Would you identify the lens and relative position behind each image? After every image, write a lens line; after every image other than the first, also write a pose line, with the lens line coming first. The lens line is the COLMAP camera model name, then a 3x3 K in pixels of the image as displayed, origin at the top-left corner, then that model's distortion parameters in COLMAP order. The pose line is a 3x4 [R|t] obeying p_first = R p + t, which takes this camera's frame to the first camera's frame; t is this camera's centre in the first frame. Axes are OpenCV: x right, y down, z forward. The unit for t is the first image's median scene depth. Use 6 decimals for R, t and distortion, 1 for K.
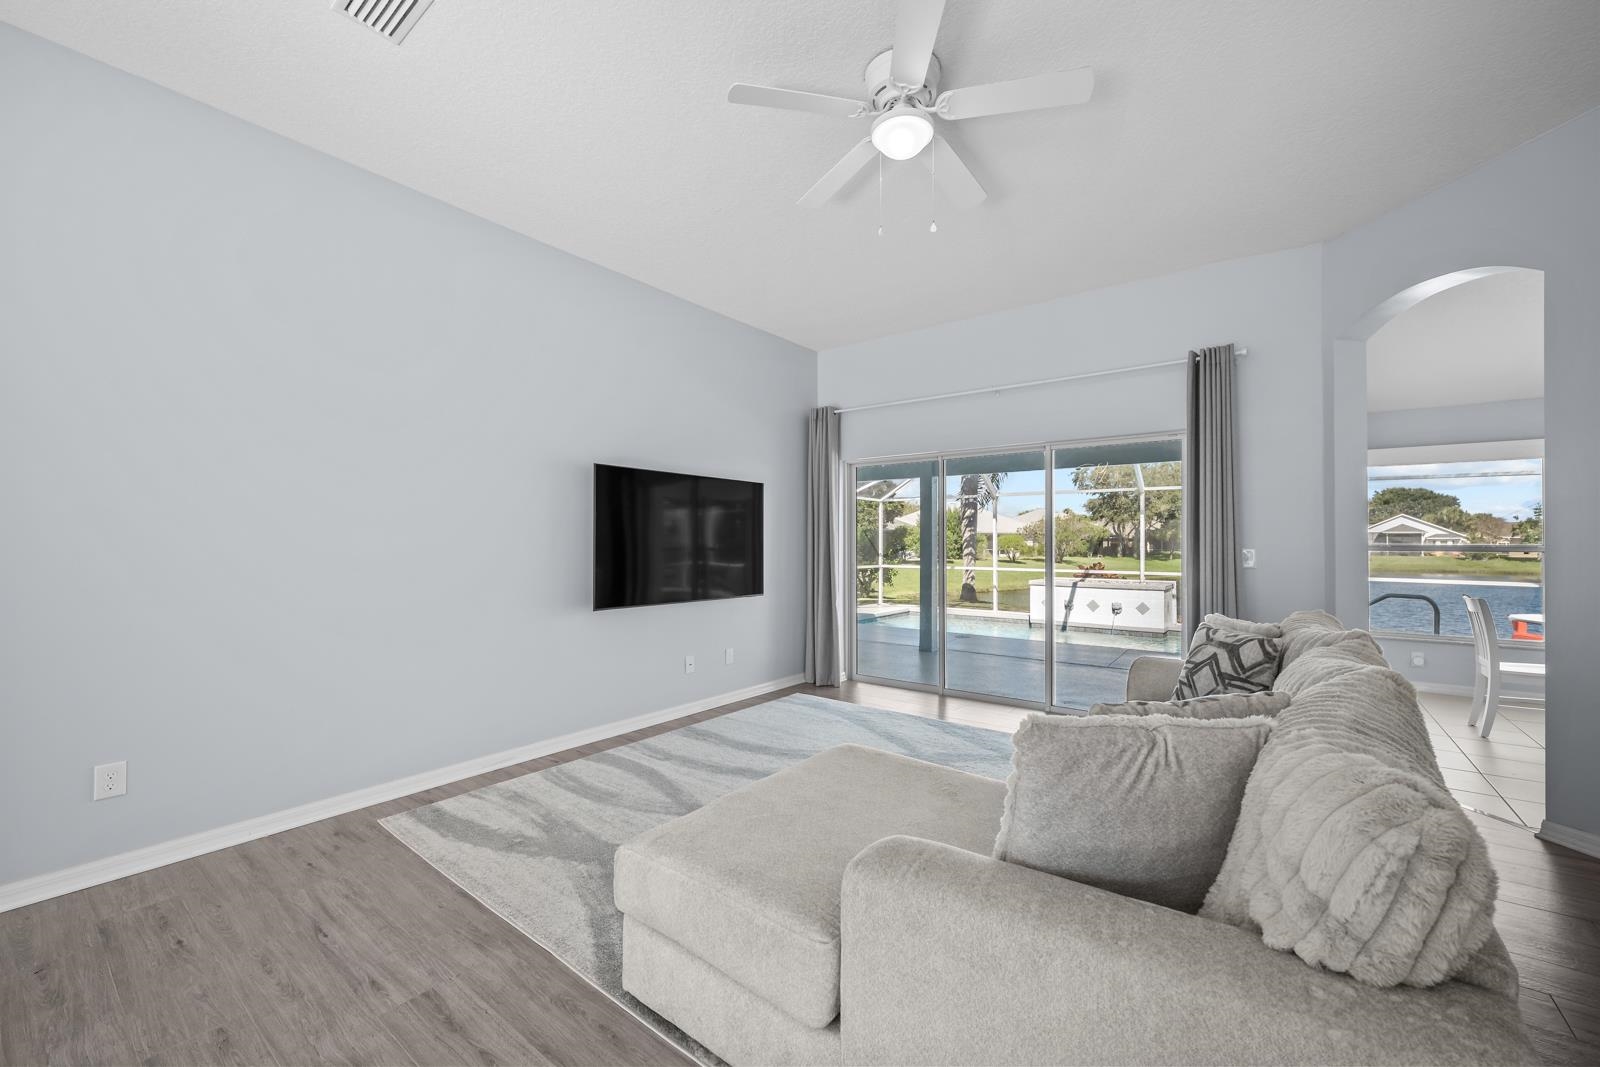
lens RADIAL K [[654.9, 0, 776.9], [0, 654.9, 538.0], [0, 0, 1]] dist [0.003524, -0.000303]
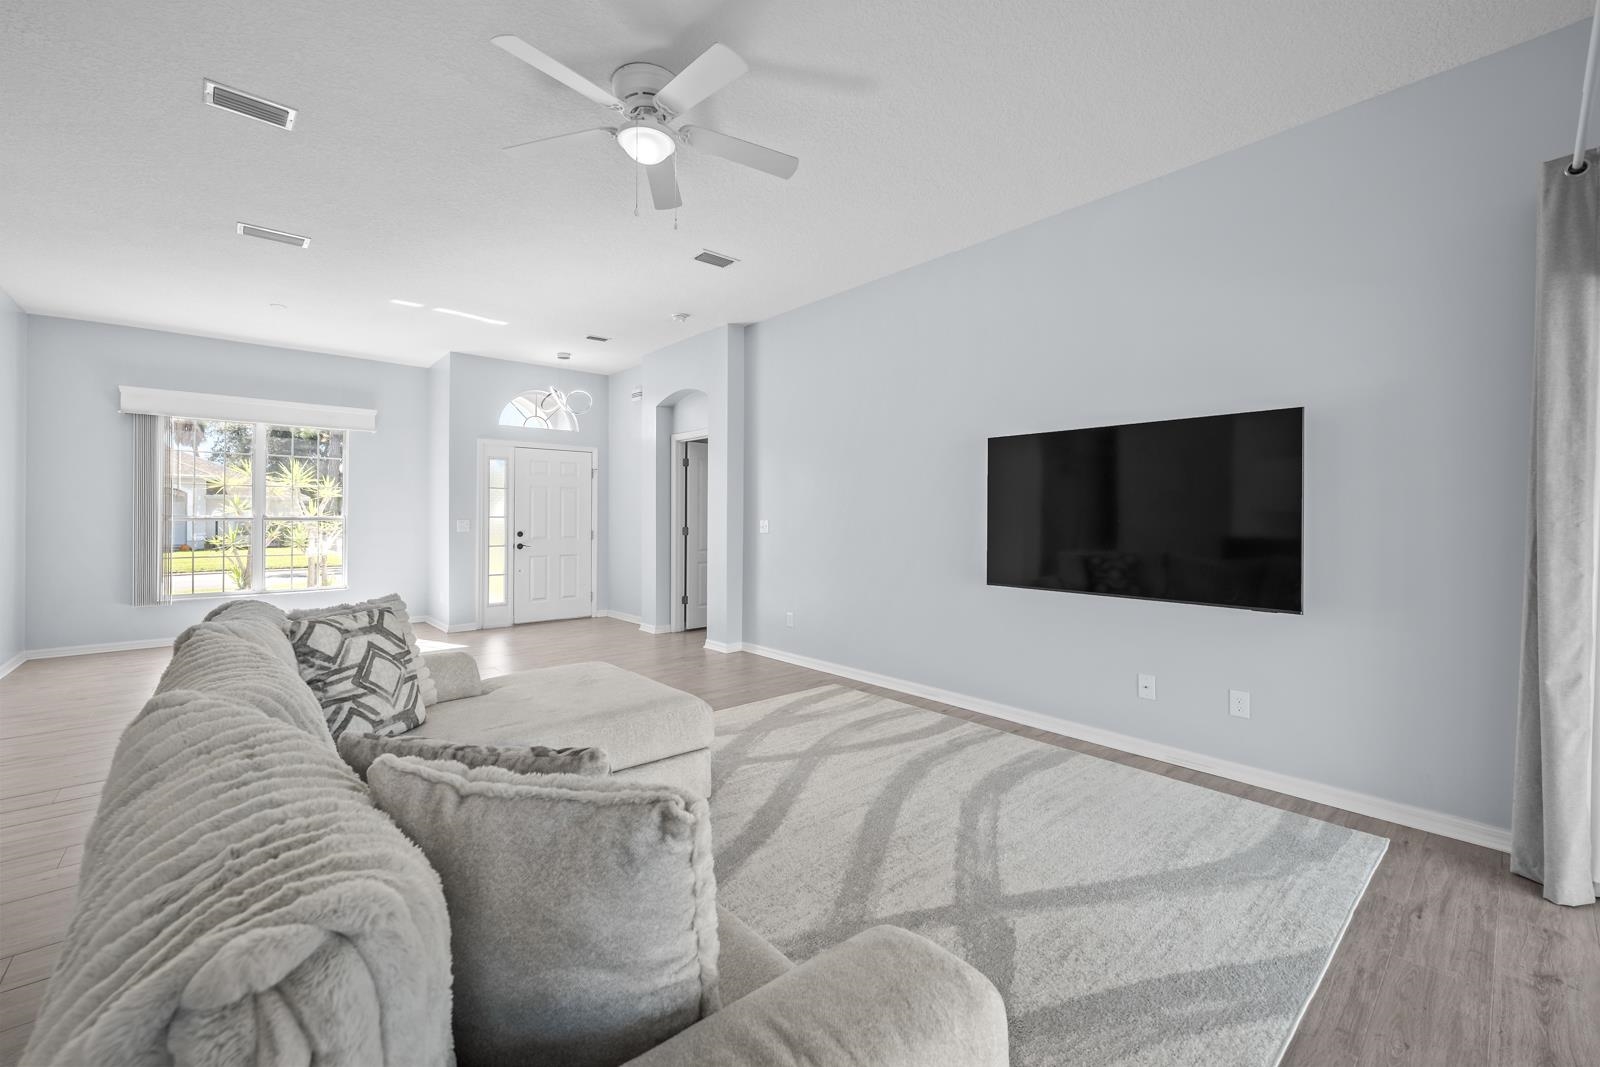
lens RADIAL K [[654.9, 0, 811.7], [0, 654.9, 520.4], [0, 0, 1]] dist [0.003524, -0.000303]
pose [[-0.187431, 0.005090, -0.982265, 0.755826], [0.007477, 0.999965, 0.003755, 0.006582], [0.982249, -0.006640, -0.187462, 0.919320]]
